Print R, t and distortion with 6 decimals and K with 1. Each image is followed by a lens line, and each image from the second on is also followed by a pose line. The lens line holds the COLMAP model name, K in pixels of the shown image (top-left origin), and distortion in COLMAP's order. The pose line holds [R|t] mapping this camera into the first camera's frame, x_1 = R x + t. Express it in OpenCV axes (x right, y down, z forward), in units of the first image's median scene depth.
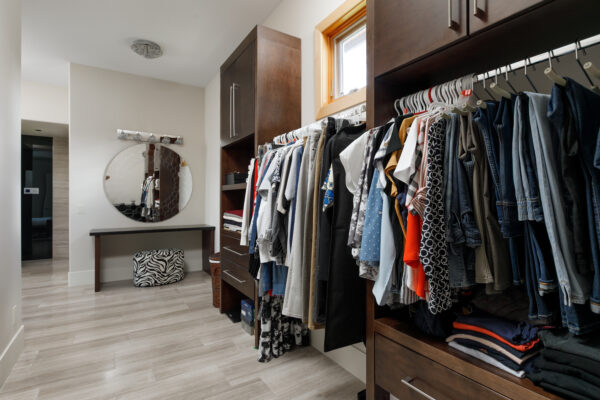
lens RADIAL K [[305.6, 0, 301.3], [0, 305.6, 199.7], [0, 0, 1]] dist [-0.000140, -0.000240]
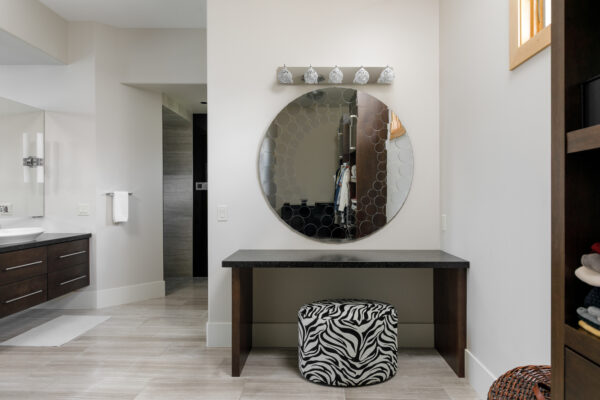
lens RADIAL K [[402.6, 0, 300.6], [0, 402.6, 200.4], [0, 0, 1]] dist [-0.002604, -0.000612]
pose [[0.831537, 0.003075, -0.555460, -0.186325], [-0.000274, 0.999987, 0.005126, 0.001675], [0.555469, -0.004110, 0.831527, 0.461125]]
